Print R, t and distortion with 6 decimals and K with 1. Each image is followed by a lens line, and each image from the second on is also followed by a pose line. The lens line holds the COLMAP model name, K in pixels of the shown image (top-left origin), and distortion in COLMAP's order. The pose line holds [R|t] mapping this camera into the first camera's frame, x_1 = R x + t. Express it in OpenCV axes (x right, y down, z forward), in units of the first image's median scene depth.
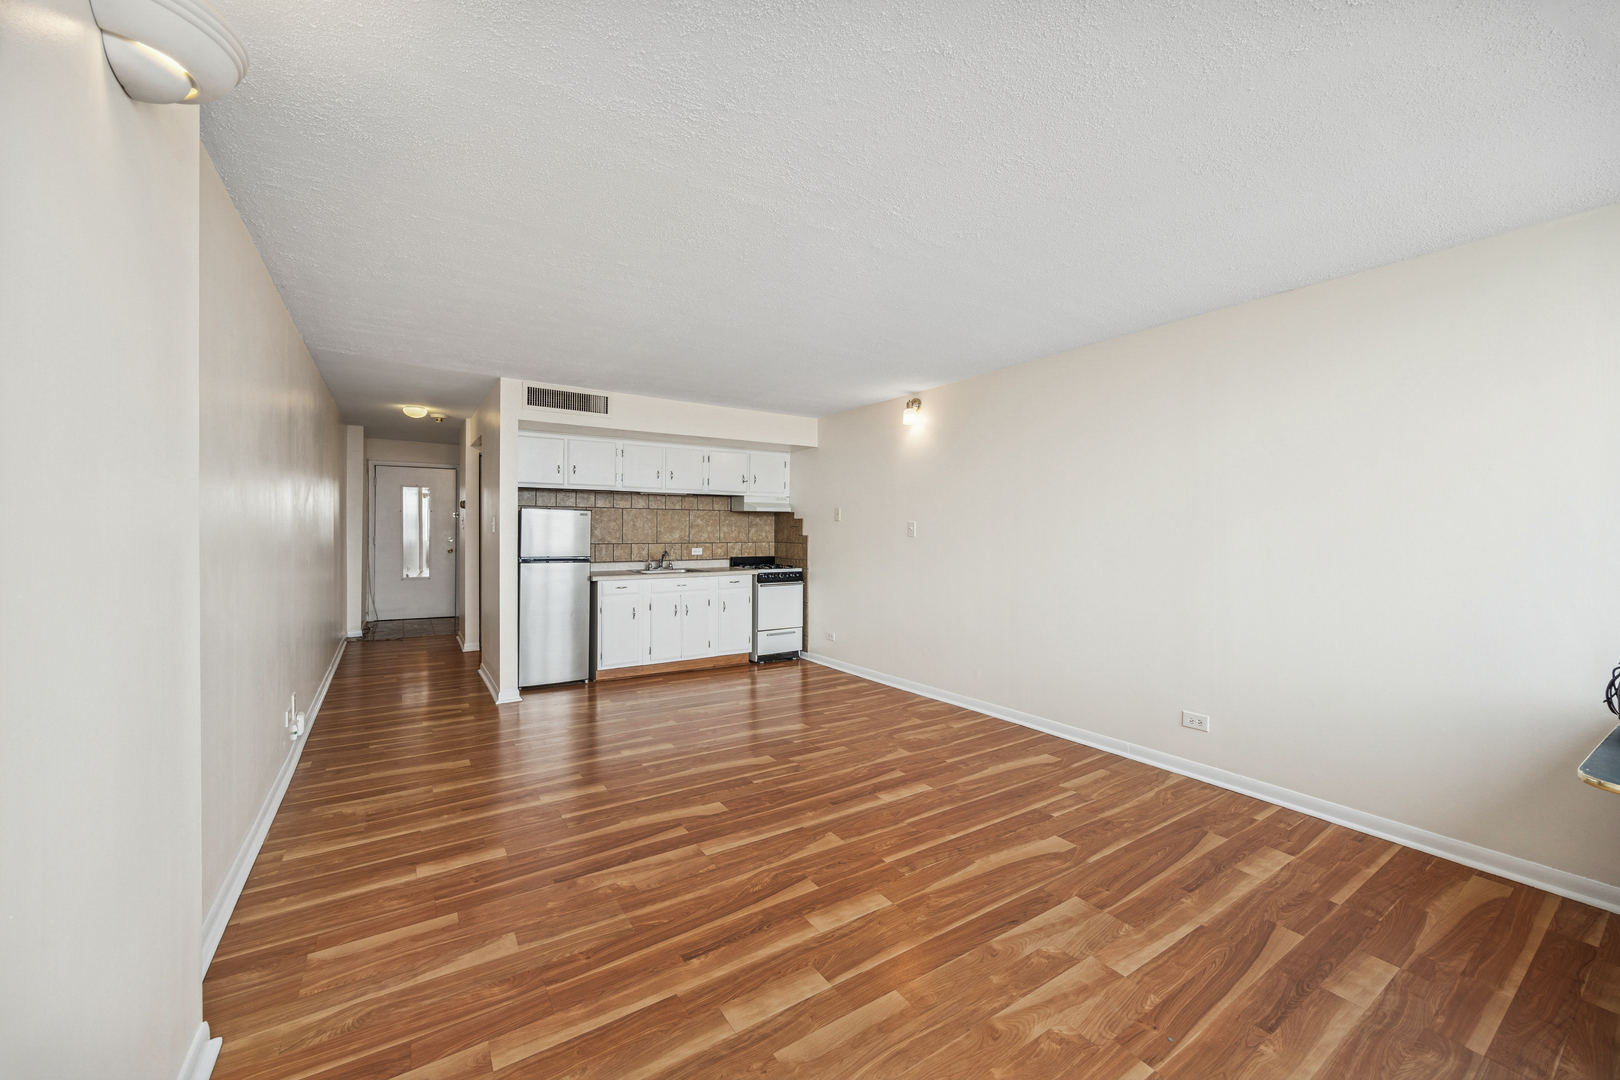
lens RADIAL K [[617.5, 0, 801.9], [0, 617.5, 533.1], [0, 0, 1]] dist [-0.010432, -0.000046]
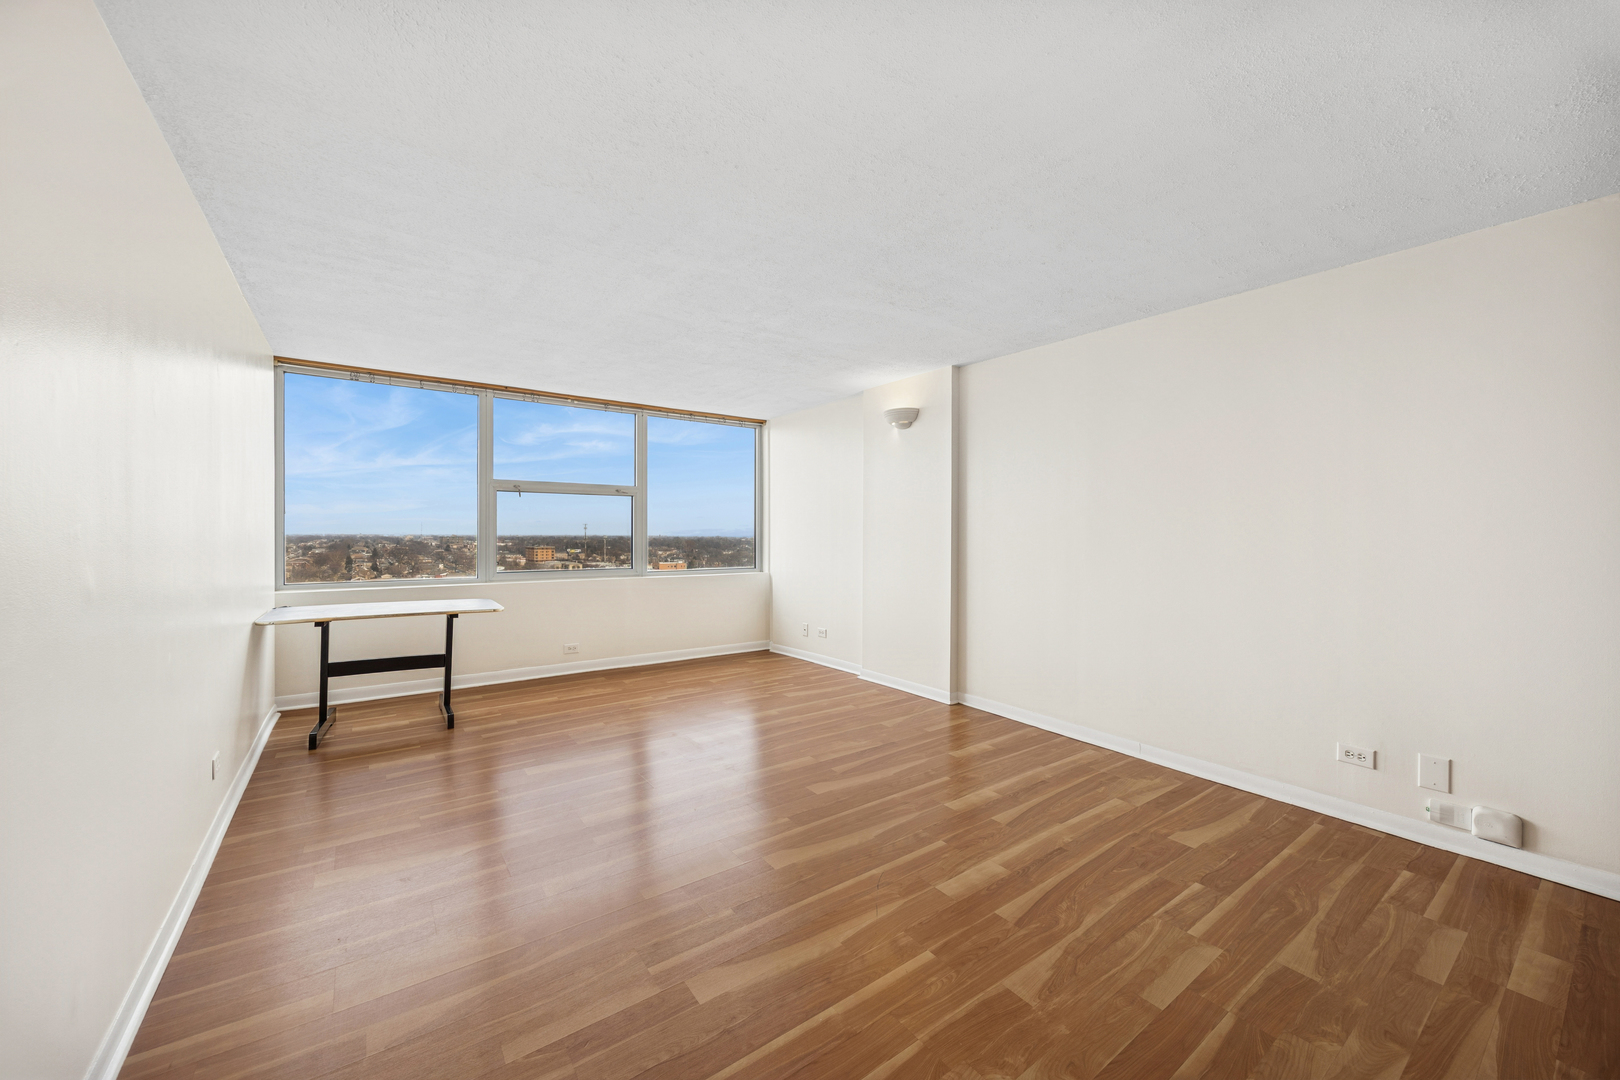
lens RADIAL K [[617.5, 0, 801.9], [0, 617.5, 533.1], [0, 0, 1]] dist [-0.010432, -0.000046]
pose [[-0.999154, -0.011680, -0.039431, -0.055580], [-0.012115, 0.999868, 0.010808, -0.001496], [0.039300, 0.011277, -0.999164, 1.736691]]
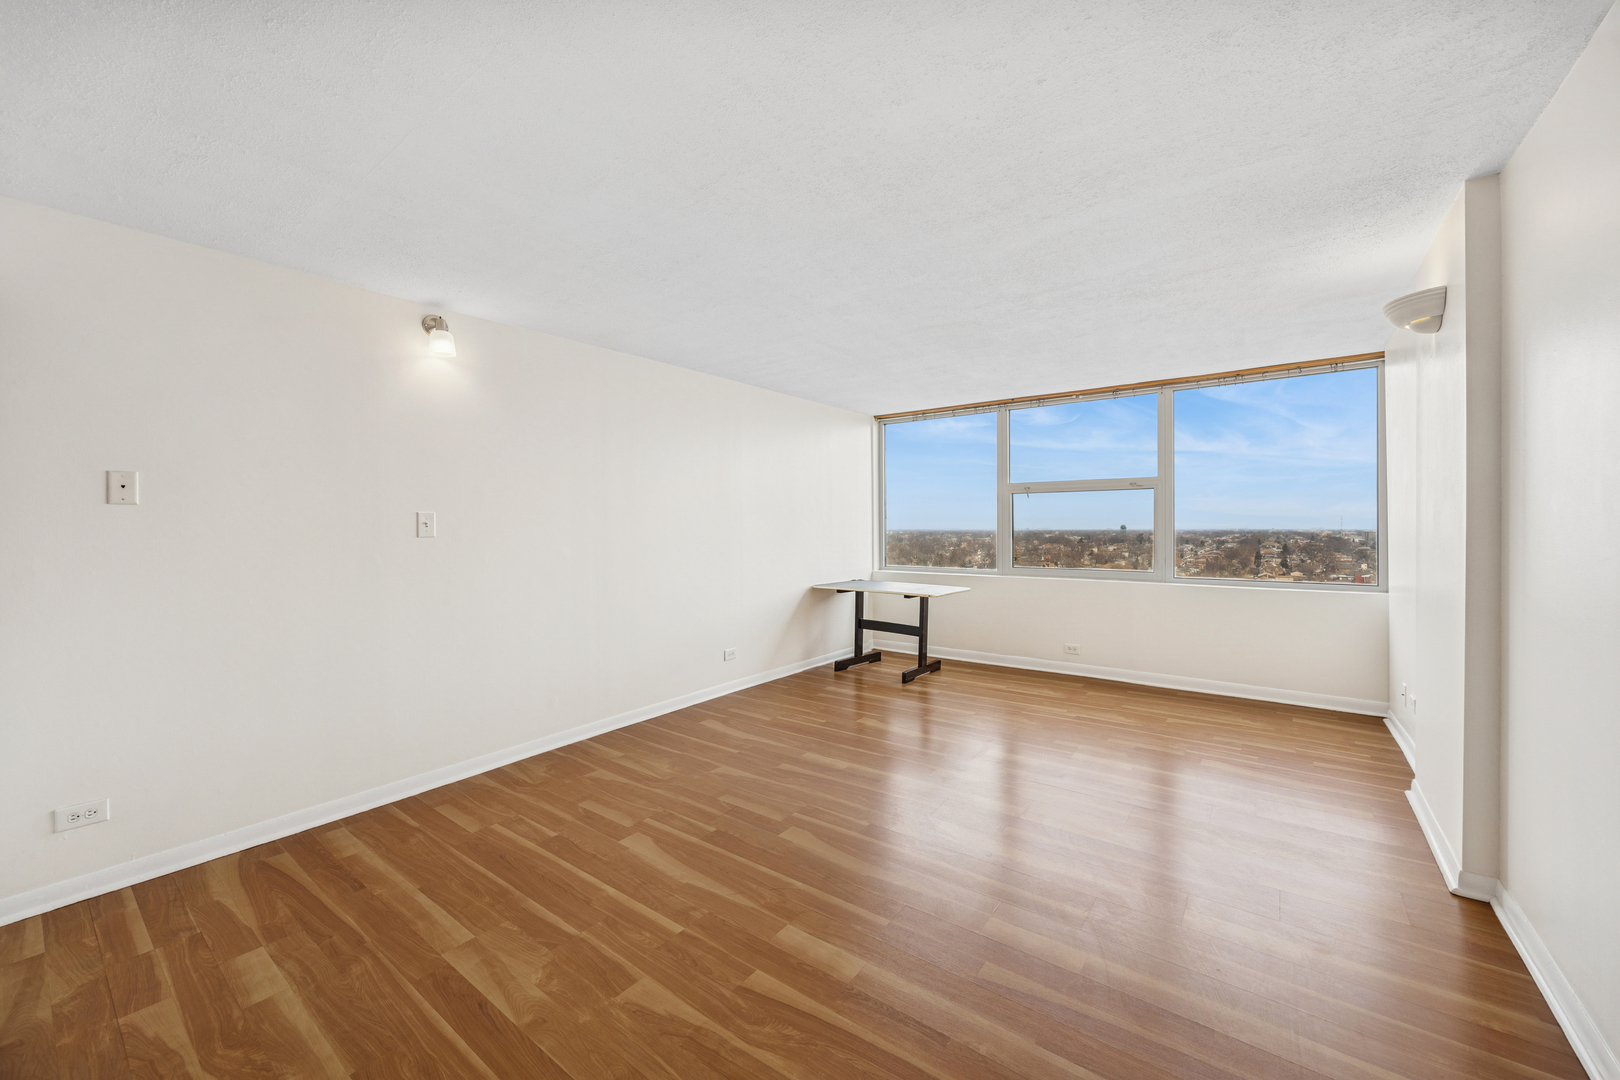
lens RADIAL K [[617.5, 0, 801.9], [0, 617.5, 533.1], [0, 0, 1]] dist [-0.010432, -0.000046]
pose [[-0.327467, -0.015980, 0.944727, -0.784136], [0.010118, 0.999740, 0.020418, -0.011293], [-0.944808, 0.016245, -0.327221, 1.272406]]
